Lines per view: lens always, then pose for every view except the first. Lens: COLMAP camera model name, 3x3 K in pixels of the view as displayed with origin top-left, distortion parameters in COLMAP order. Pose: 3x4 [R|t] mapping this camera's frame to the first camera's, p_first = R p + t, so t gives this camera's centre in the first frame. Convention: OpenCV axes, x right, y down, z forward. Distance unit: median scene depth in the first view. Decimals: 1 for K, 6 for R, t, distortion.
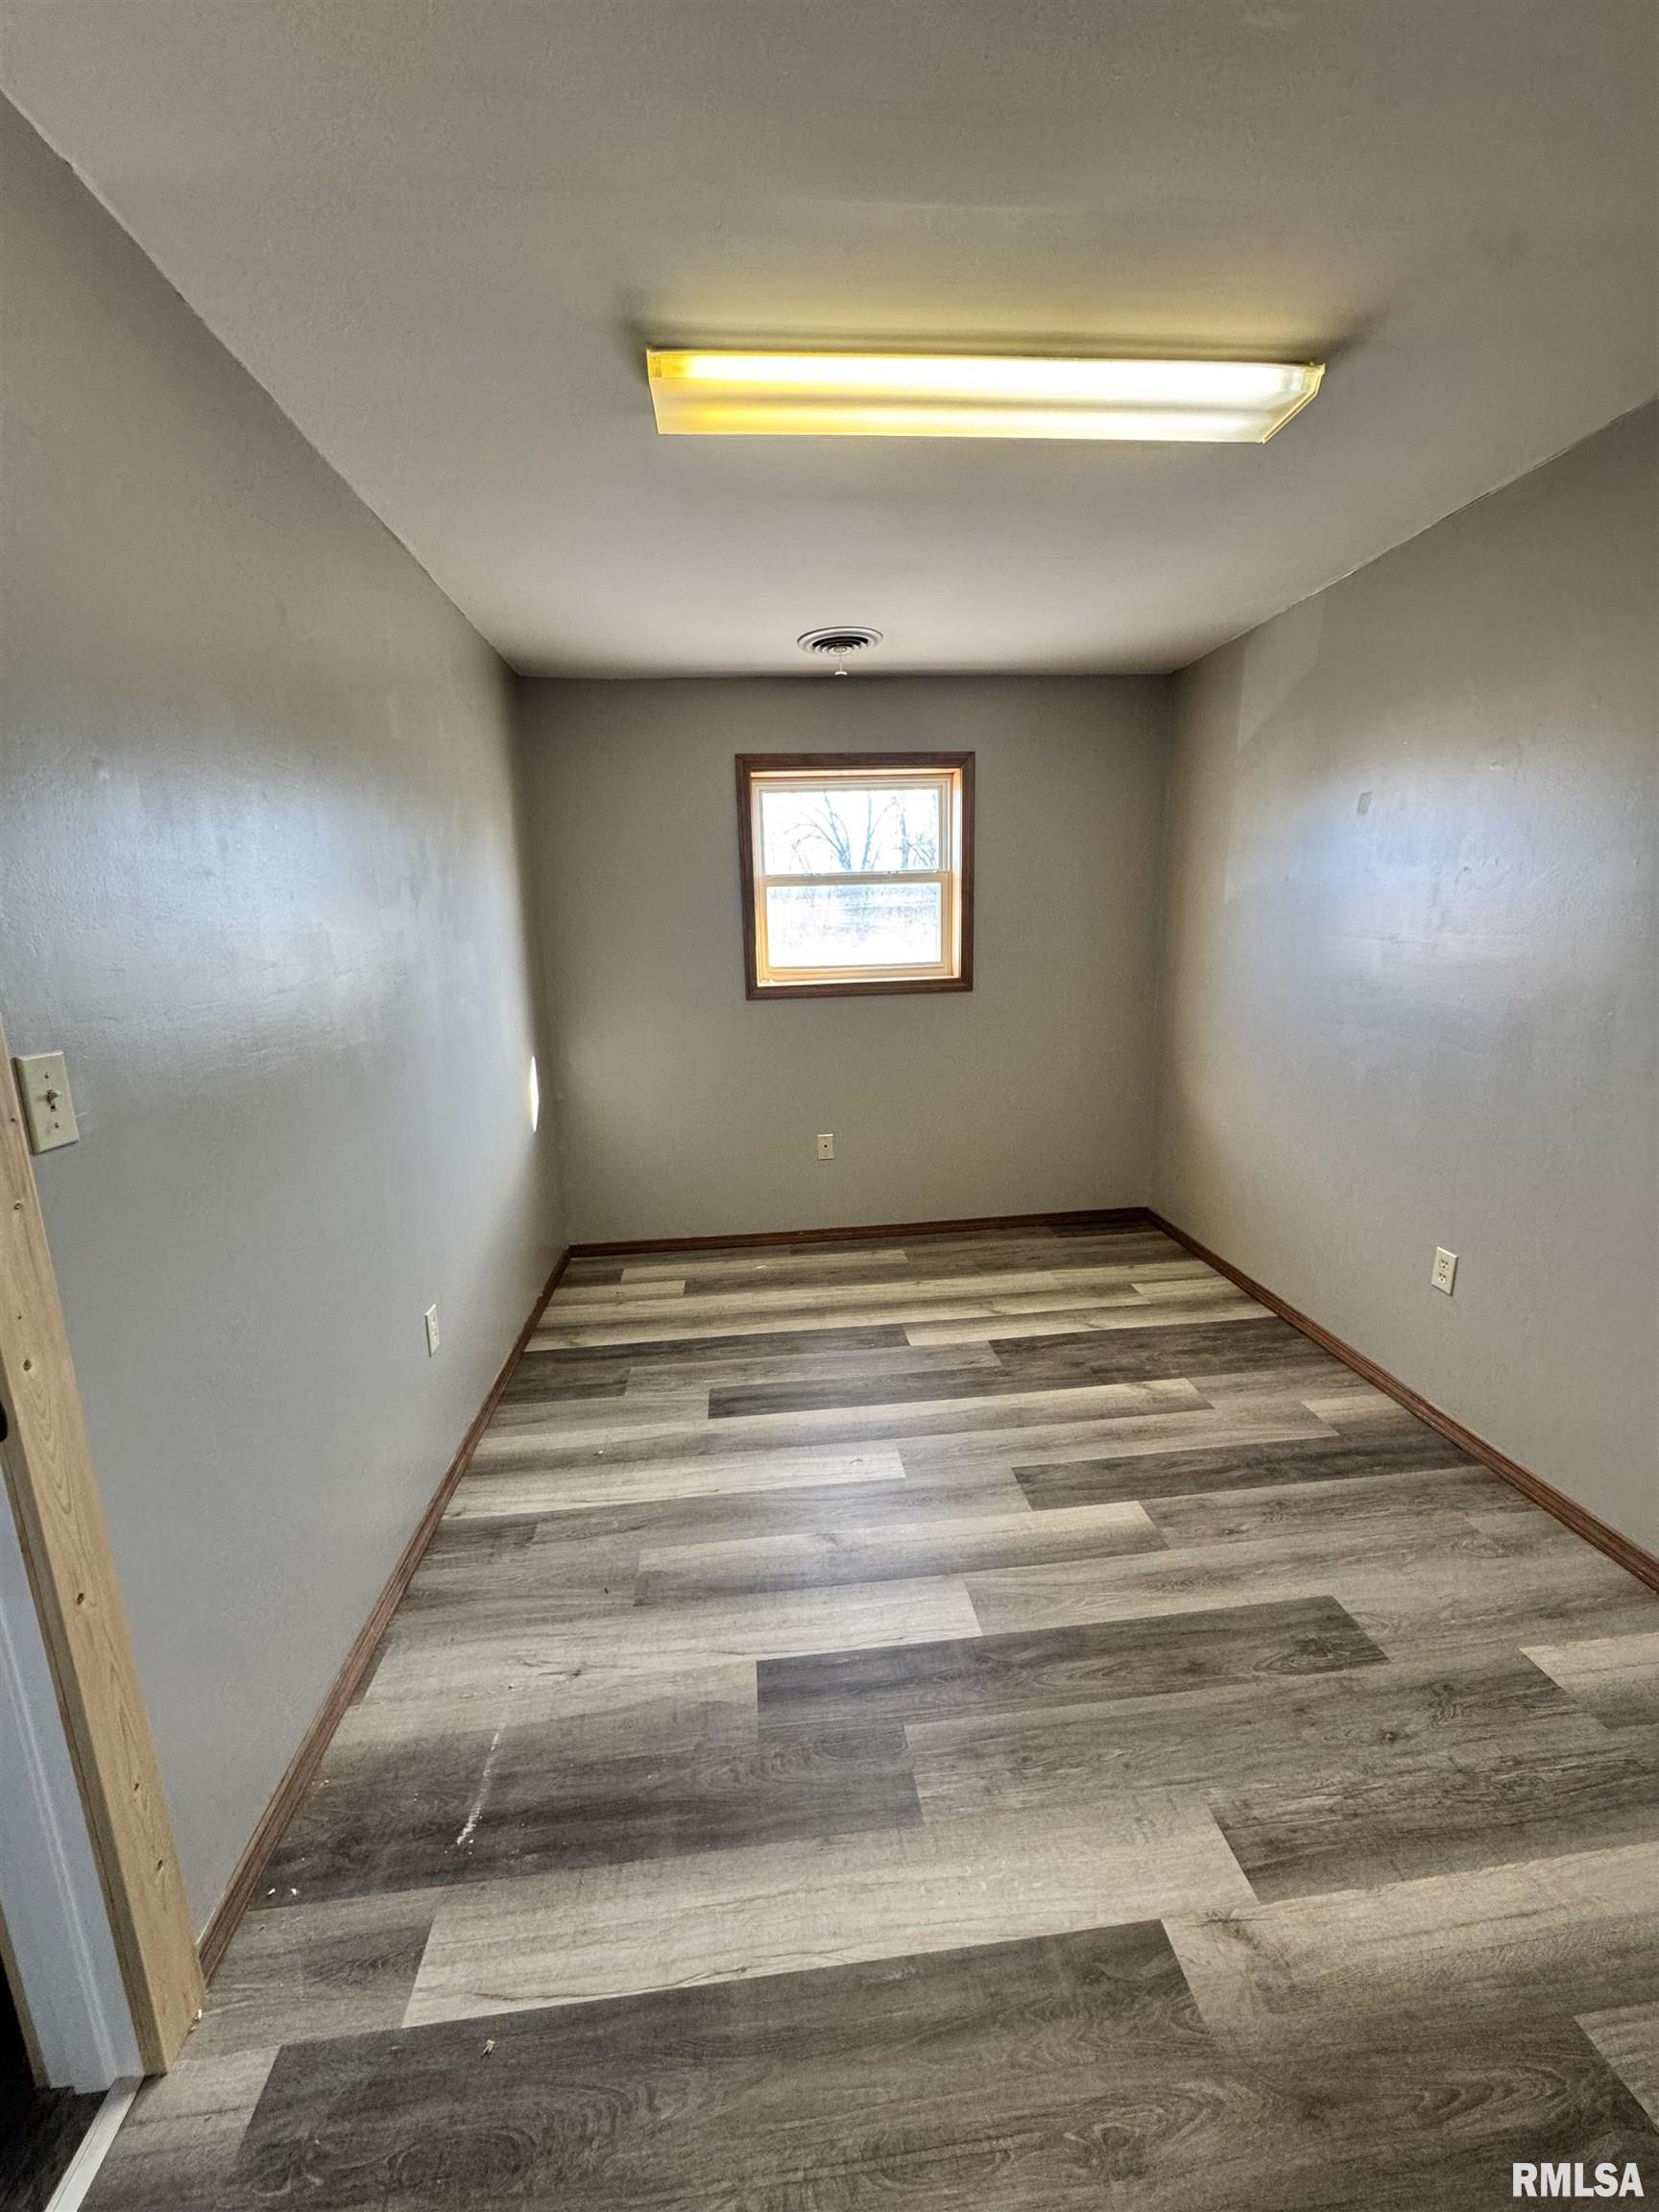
lens RADIAL K [[888.9, 0, 829.5], [0, 888.9, 1106.0], [0, 0, 1]] dist [-0.002450, -0.000397]
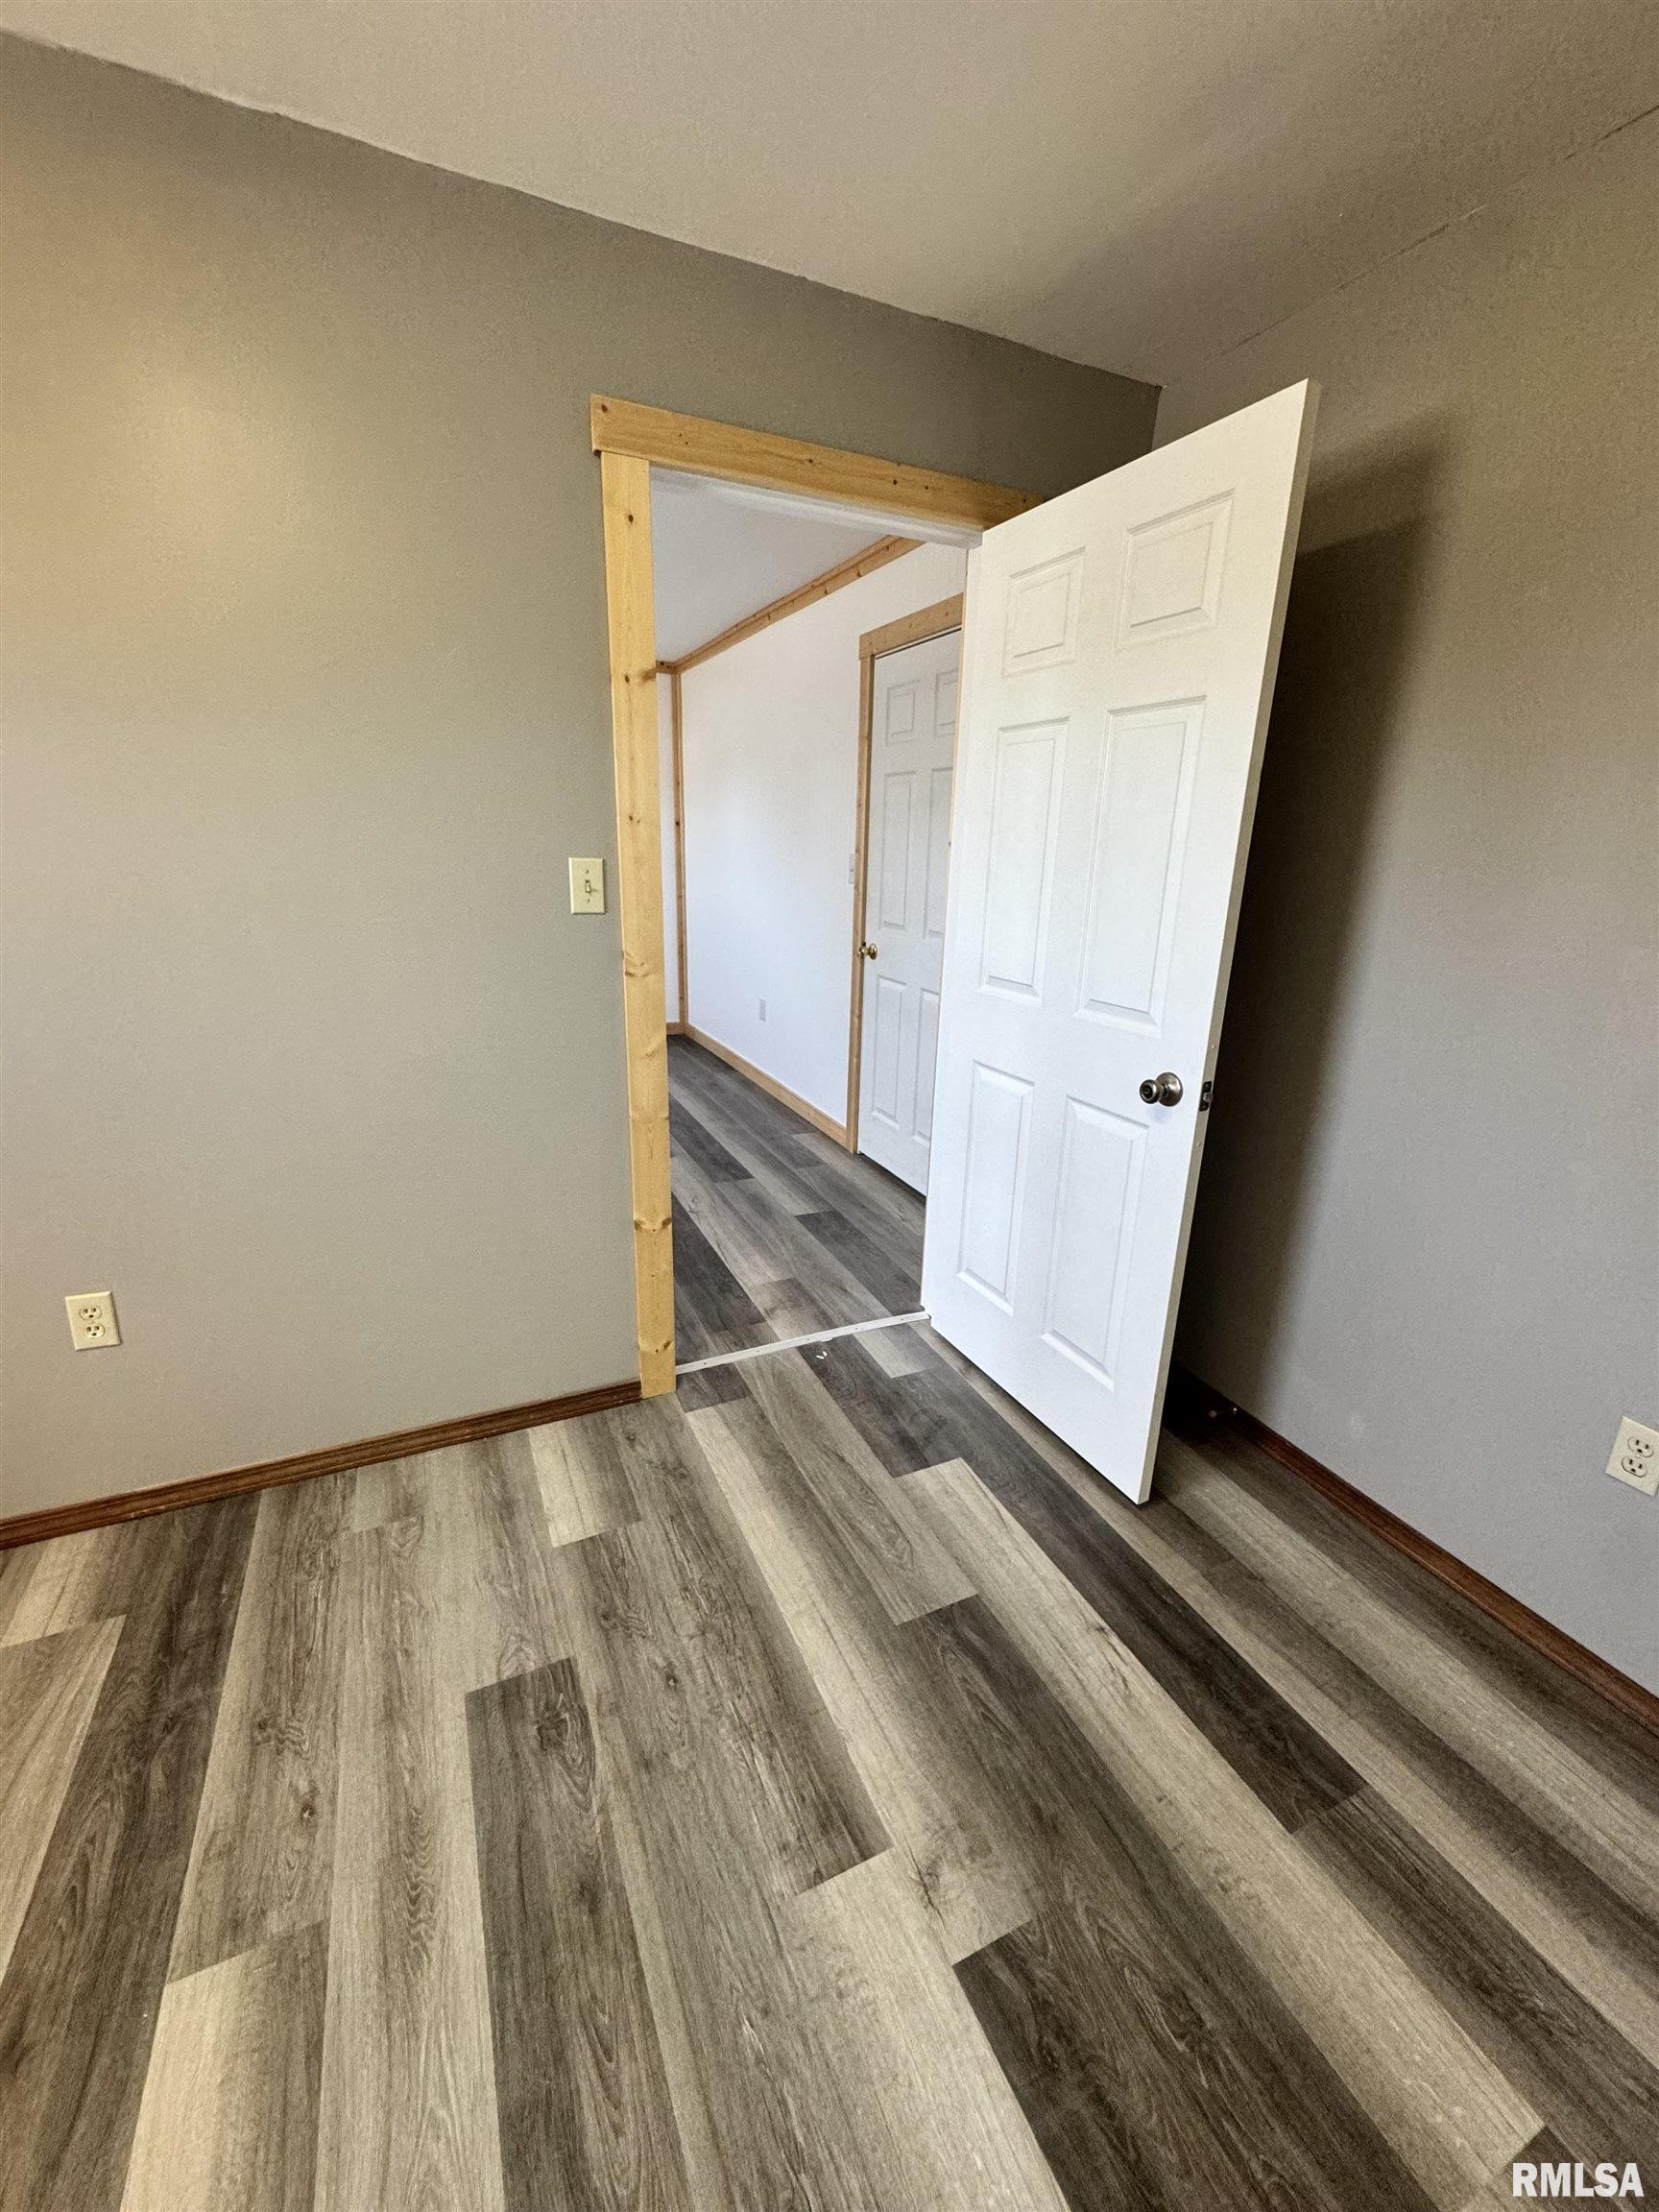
lens RADIAL K [[888.9, 0, 829.5], [0, 888.9, 1106.0], [0, 0, 1]] dist [-0.002450, -0.000397]
pose [[-0.333514, -0.255463, 0.907473, -0.122067], [0.169946, 0.930525, 0.324410, -0.133991], [-0.927301, 0.262417, -0.266928, 0.822594]]
